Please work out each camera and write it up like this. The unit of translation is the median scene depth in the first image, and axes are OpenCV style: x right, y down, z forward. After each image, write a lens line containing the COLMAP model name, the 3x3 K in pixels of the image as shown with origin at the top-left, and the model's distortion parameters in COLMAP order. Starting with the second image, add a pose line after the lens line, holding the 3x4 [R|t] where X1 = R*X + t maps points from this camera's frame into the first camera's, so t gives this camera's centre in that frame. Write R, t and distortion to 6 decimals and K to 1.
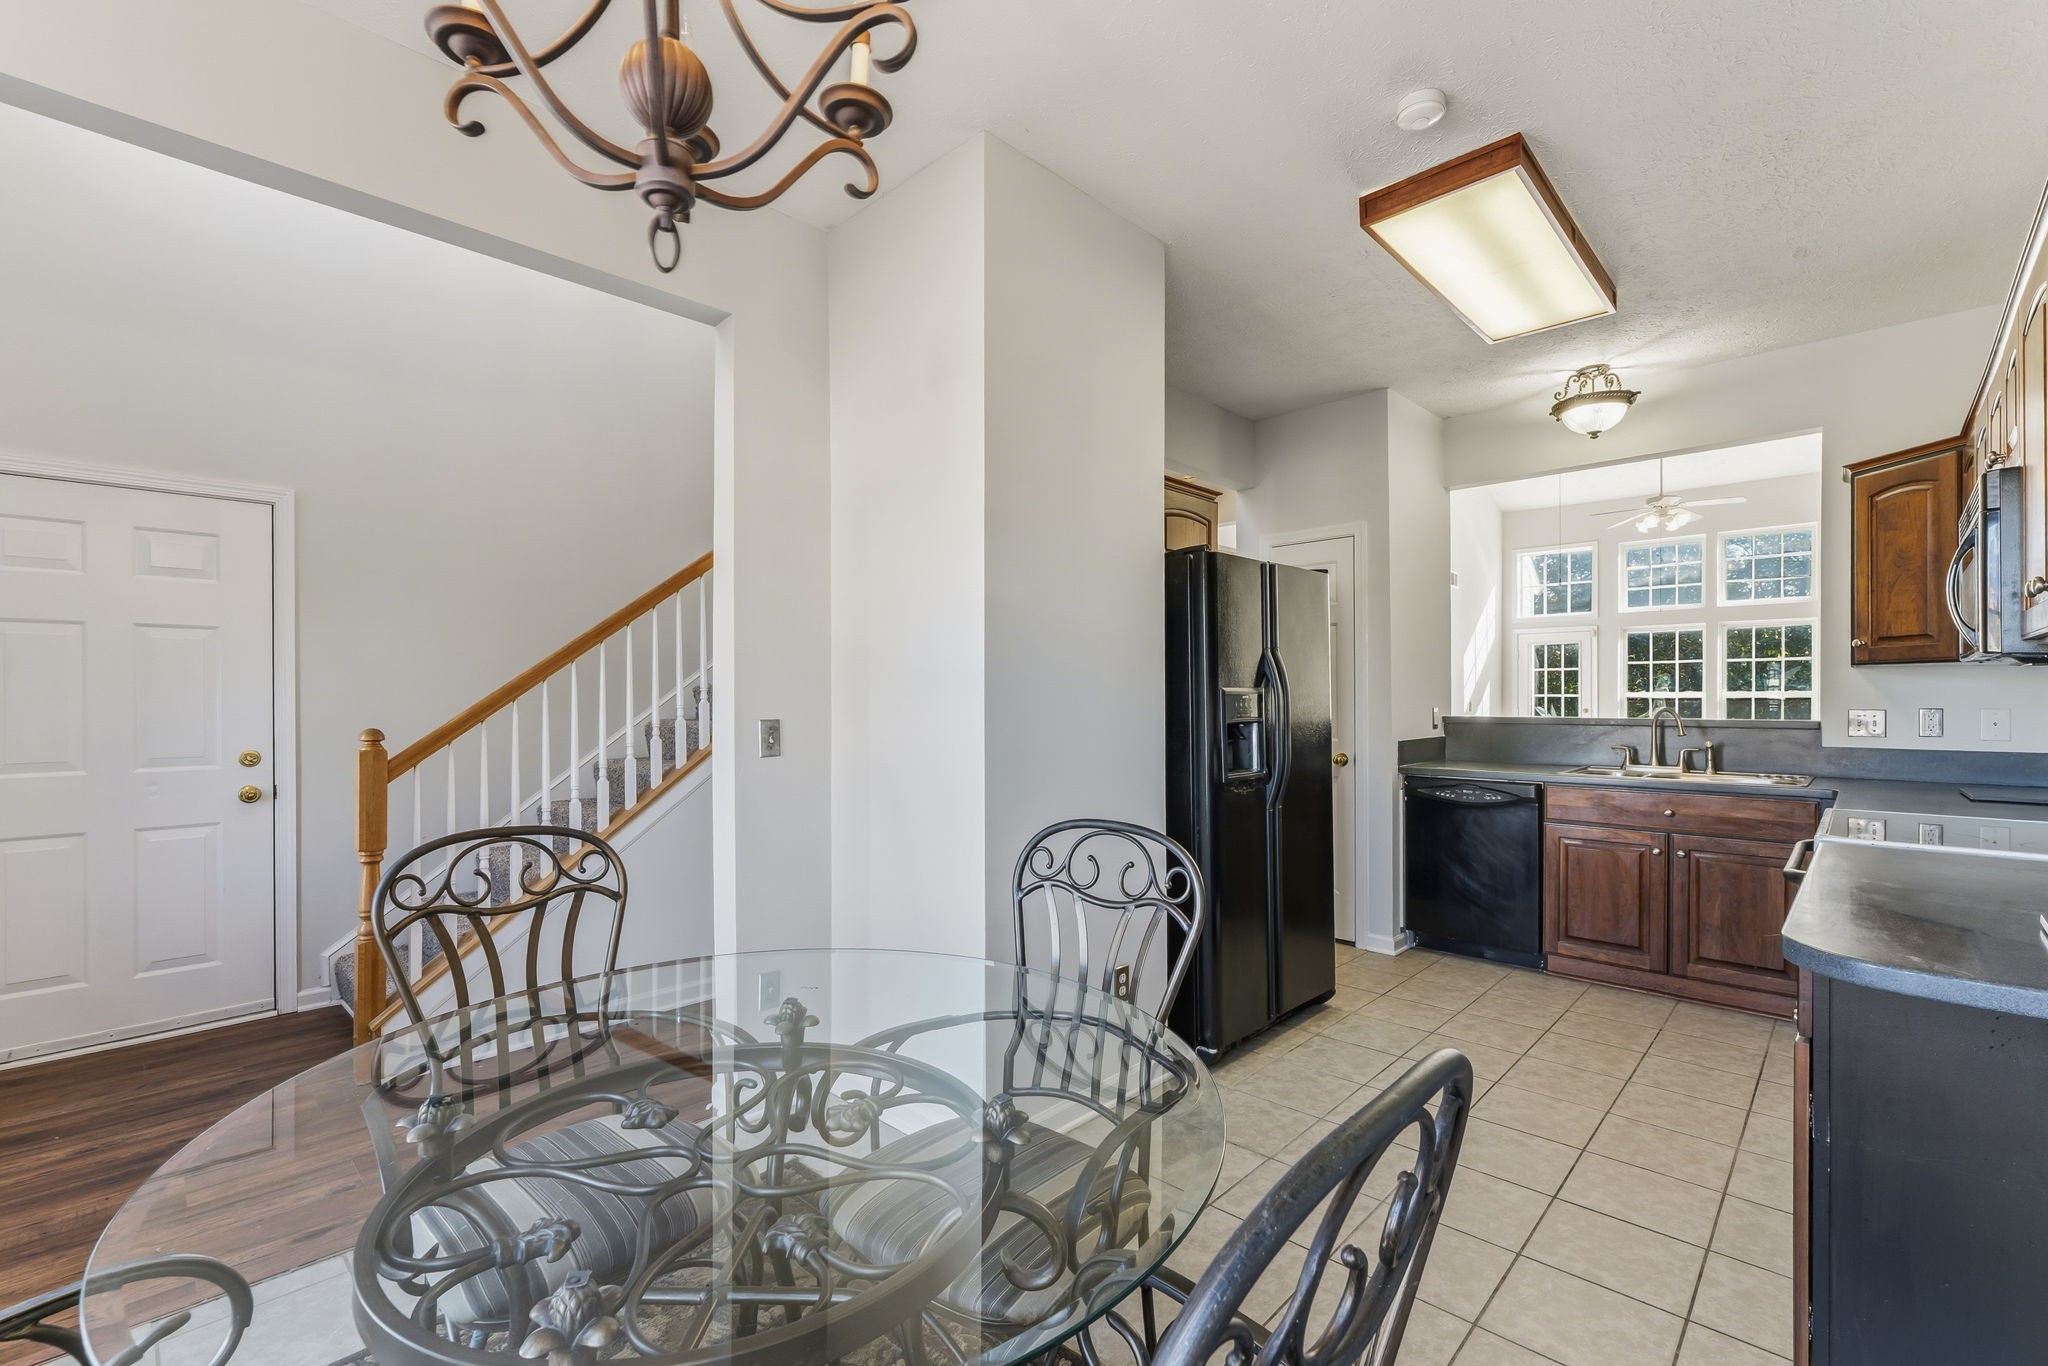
lens RADIAL K [[879.4, 0, 1024.4], [0, 879.4, 697.3], [0, 0, 1]] dist [-0.003800, -0.000227]
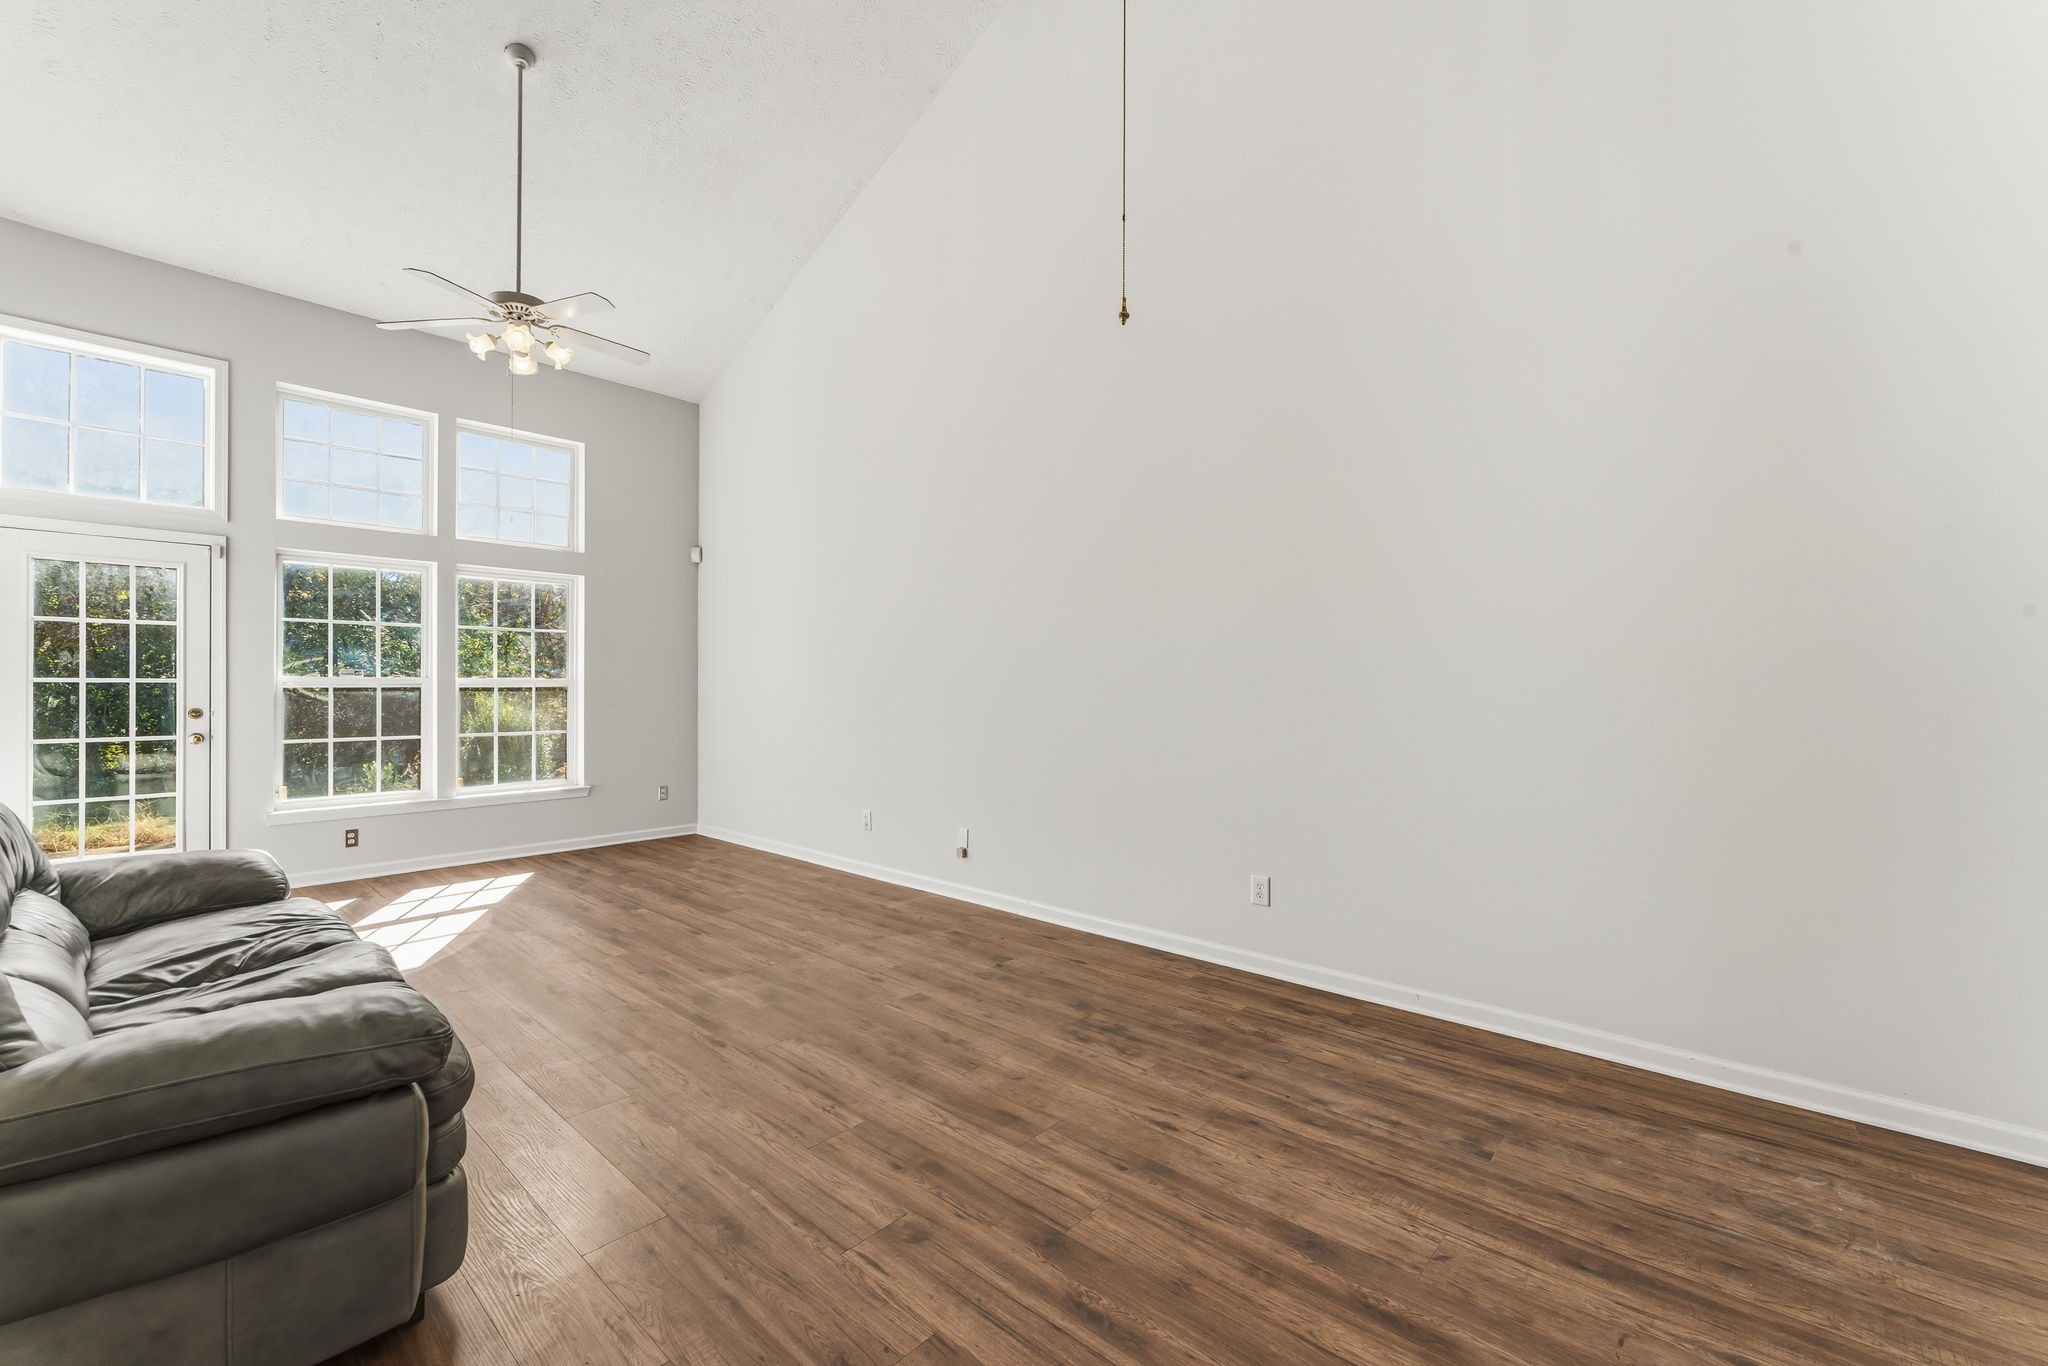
lens RADIAL K [[831.2, 0, 1020.4], [0, 831.2, 689.4], [0, 0, 1]] dist [-0.007087, 0.000839]
pose [[-0.038452, 0.000135, 0.999260, 0.482198], [-0.001823, 0.999998, -0.000205, 0.003278], [-0.999259, -0.001830, -0.038451, 1.538521]]
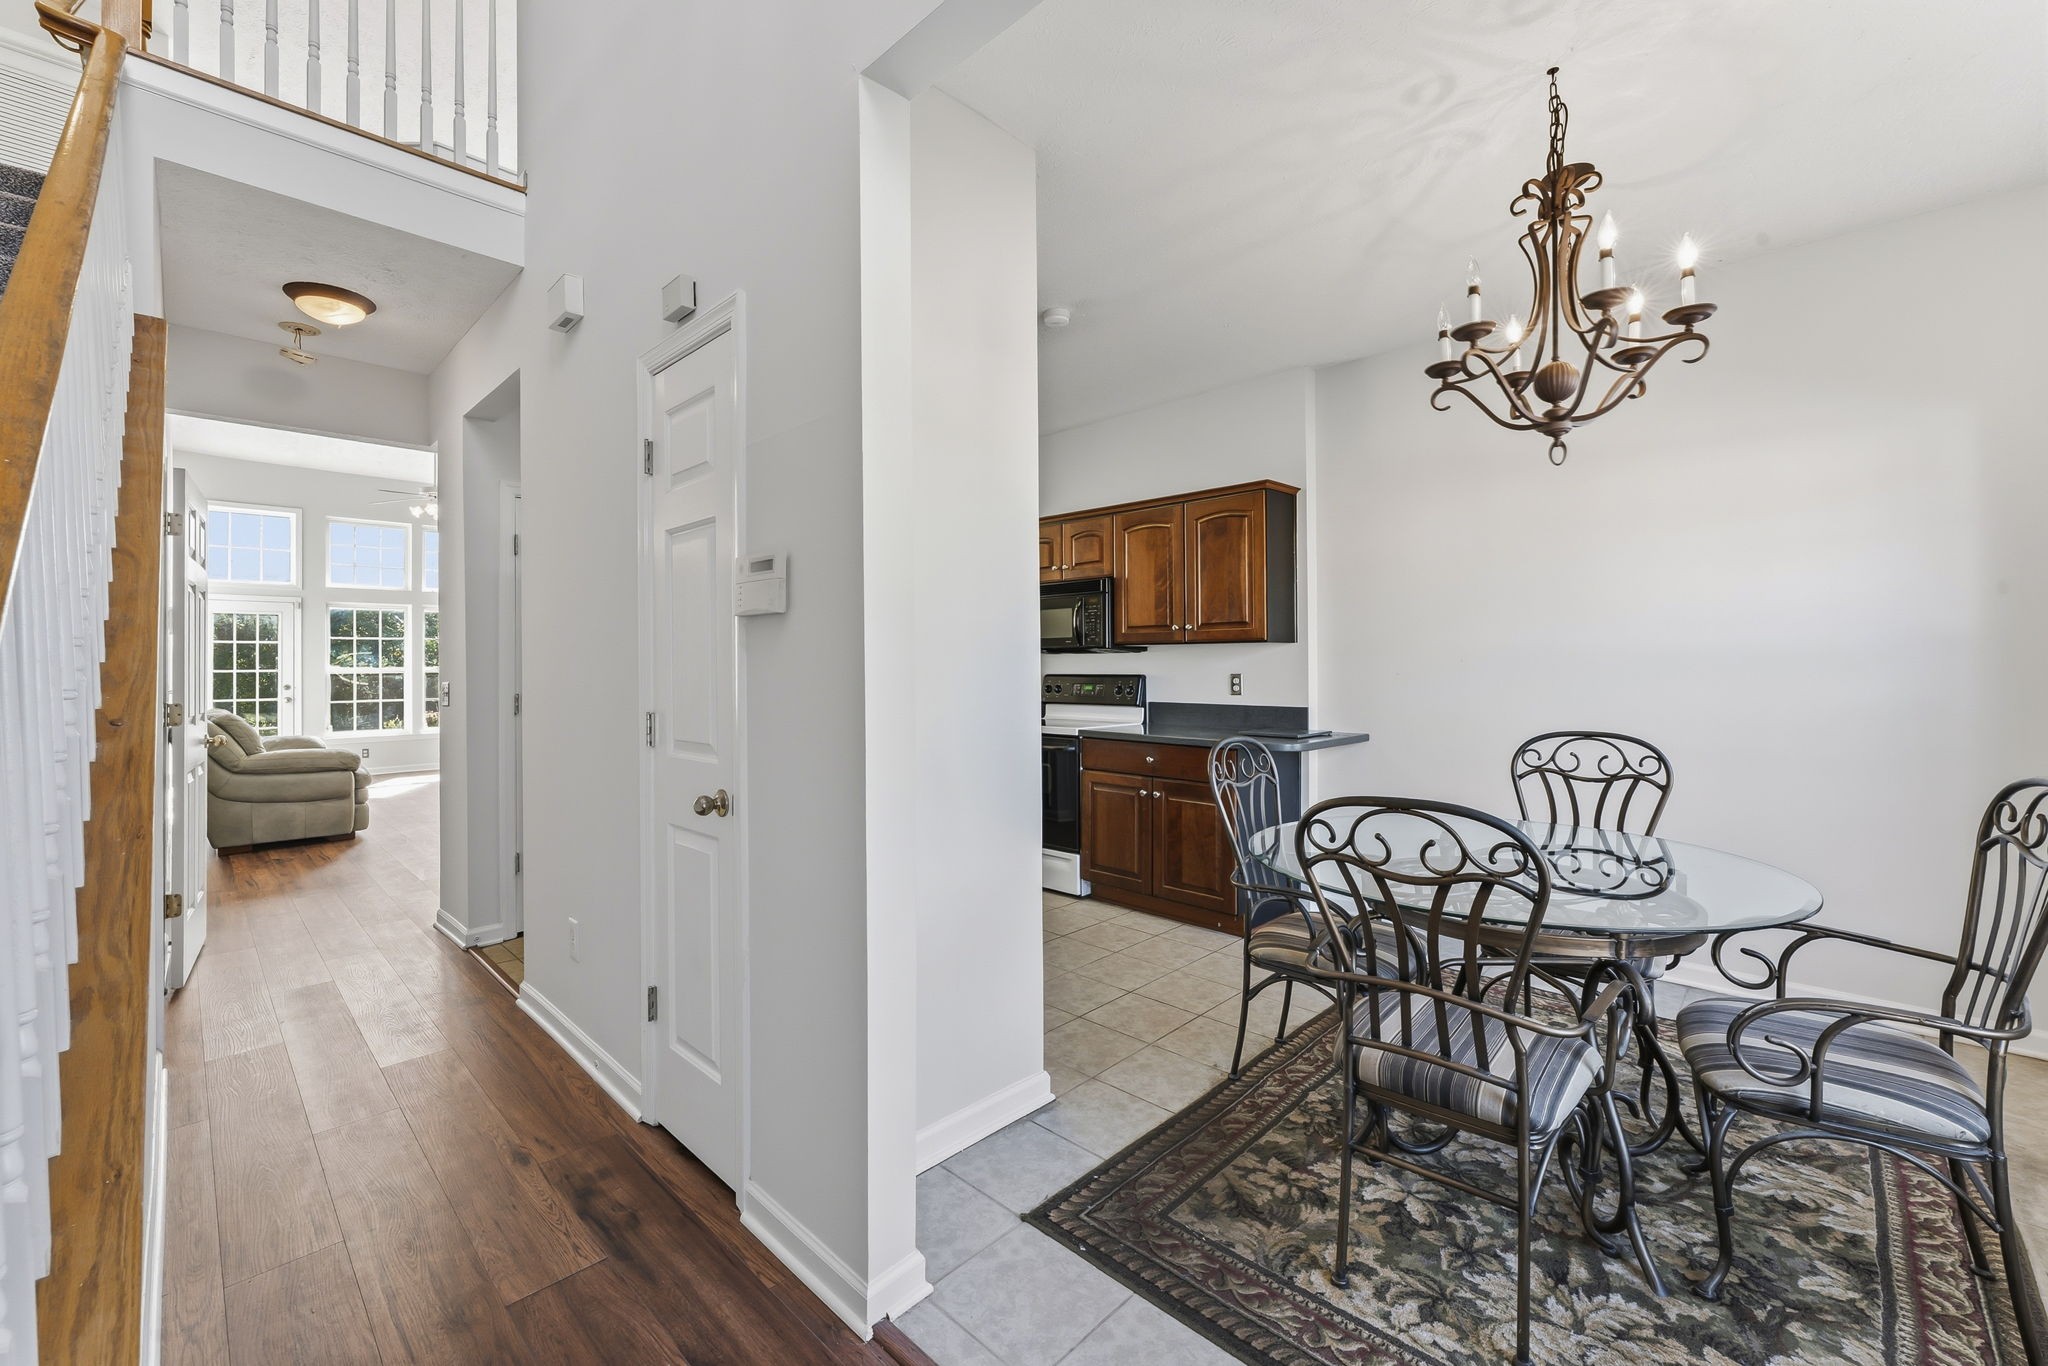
lens RADIAL K [[831.2, 0, 1001.0], [0, 831.2, 661.1], [0, 0, 1]] dist [-0.007087, 0.000839]
pose [[0.019985, 0.007841, 0.999770, -0.616239], [0.008633, 0.999931, -0.008015, 0.002130], [-0.999763, 0.008791, 0.019916, 0.584638]]
